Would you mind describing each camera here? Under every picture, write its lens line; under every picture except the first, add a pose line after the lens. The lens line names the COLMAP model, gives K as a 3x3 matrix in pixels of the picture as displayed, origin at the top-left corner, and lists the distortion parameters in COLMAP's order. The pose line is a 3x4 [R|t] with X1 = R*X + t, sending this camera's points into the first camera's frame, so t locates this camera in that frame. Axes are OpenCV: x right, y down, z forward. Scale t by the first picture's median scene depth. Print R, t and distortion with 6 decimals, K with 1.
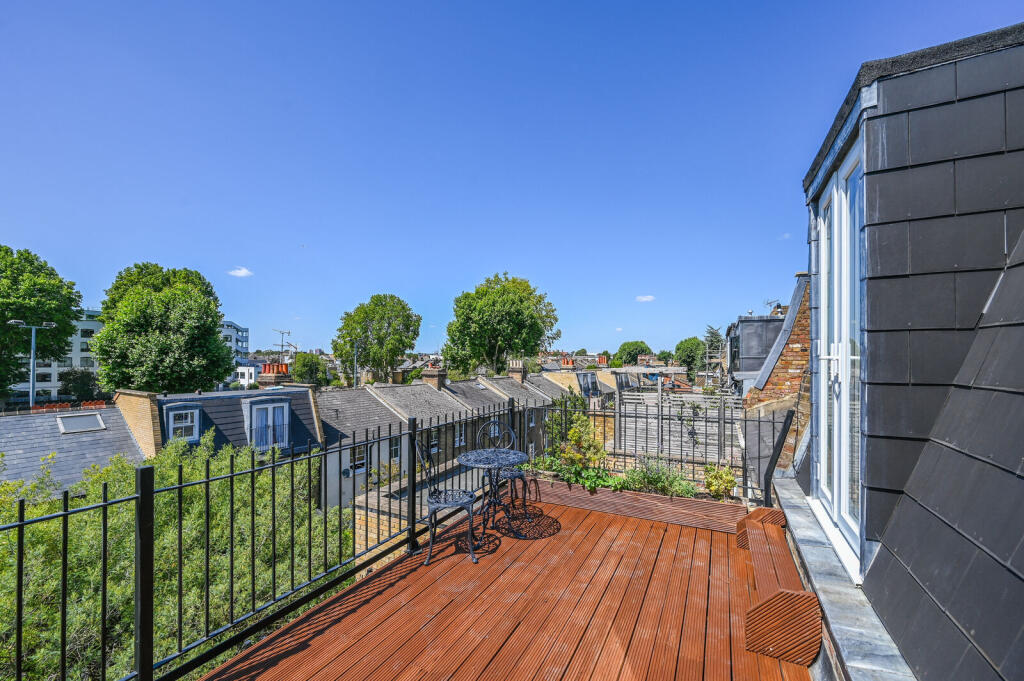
lens RADIAL K [[410.3, 0, 513.3], [0, 410.3, 358.9], [0, 0, 1]] dist [0.000347, 0.000067]
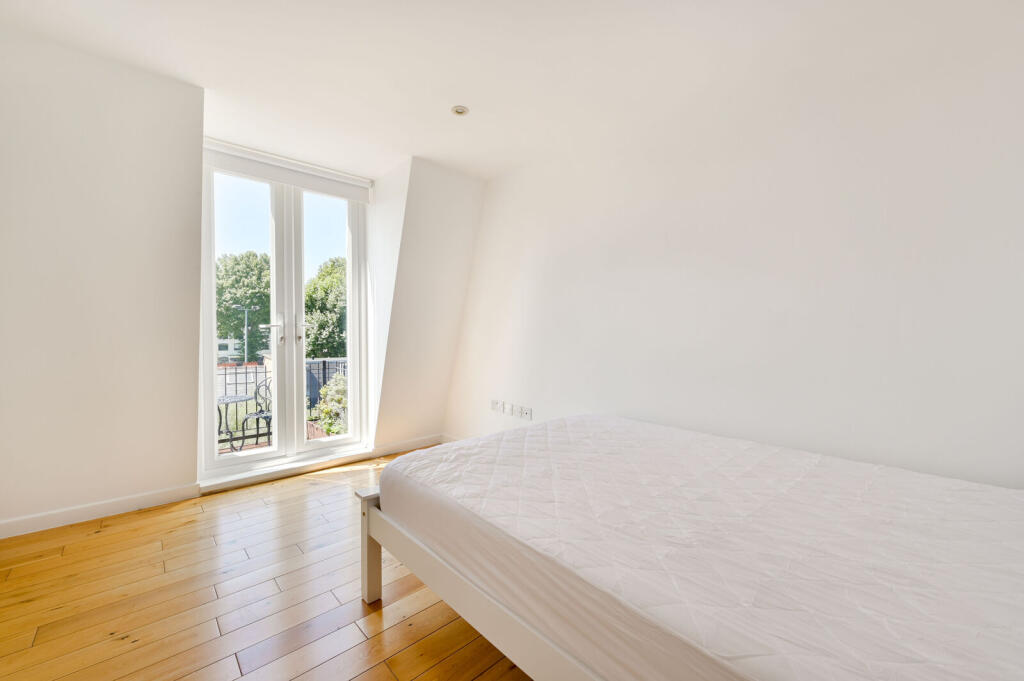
lens RADIAL K [[404.6, 0, 514.3], [0, 404.6, 336.2], [0, 0, 1]] dist [0.000145, 0.000072]
pose [[0.938498, 0.002279, -0.345278, 0.151460], [0.001068, 0.999954, 0.009503, 0.000727], [0.345284, -0.009287, 0.938452, 0.013422]]
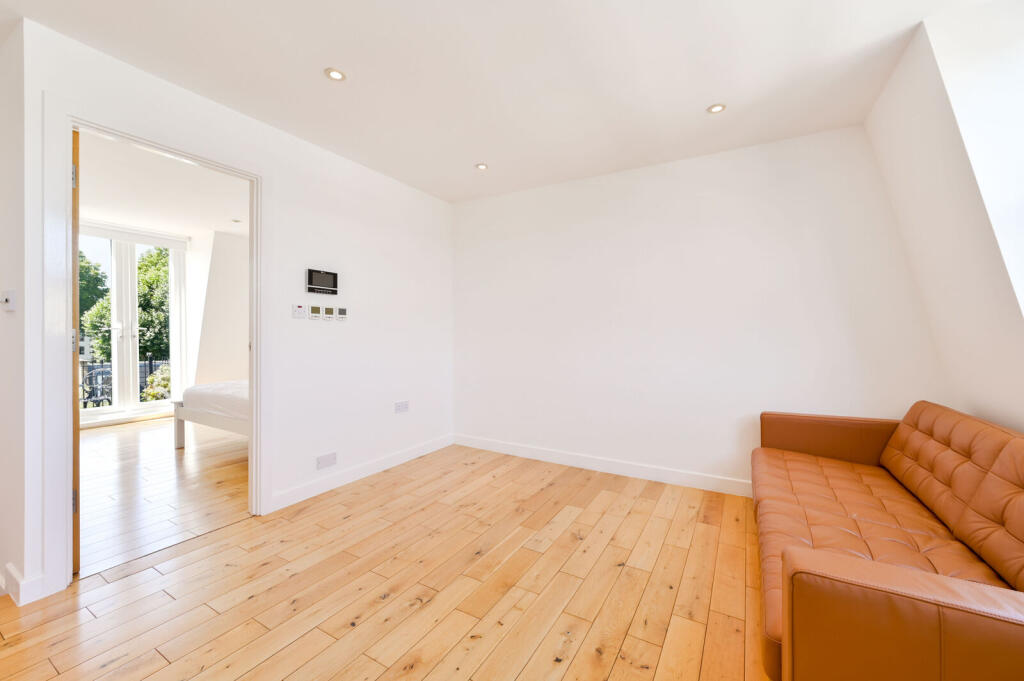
lens RADIAL K [[404.6, 0, 514.3], [0, 404.6, 336.2], [0, 0, 1]] dist [0.000145, 0.000072]
pose [[0.998505, 0.001235, -0.054639, 0.222296], [-0.000923, 0.999983, 0.005729, 0.001066], [0.054645, -0.005670, 0.998490, -0.058716]]
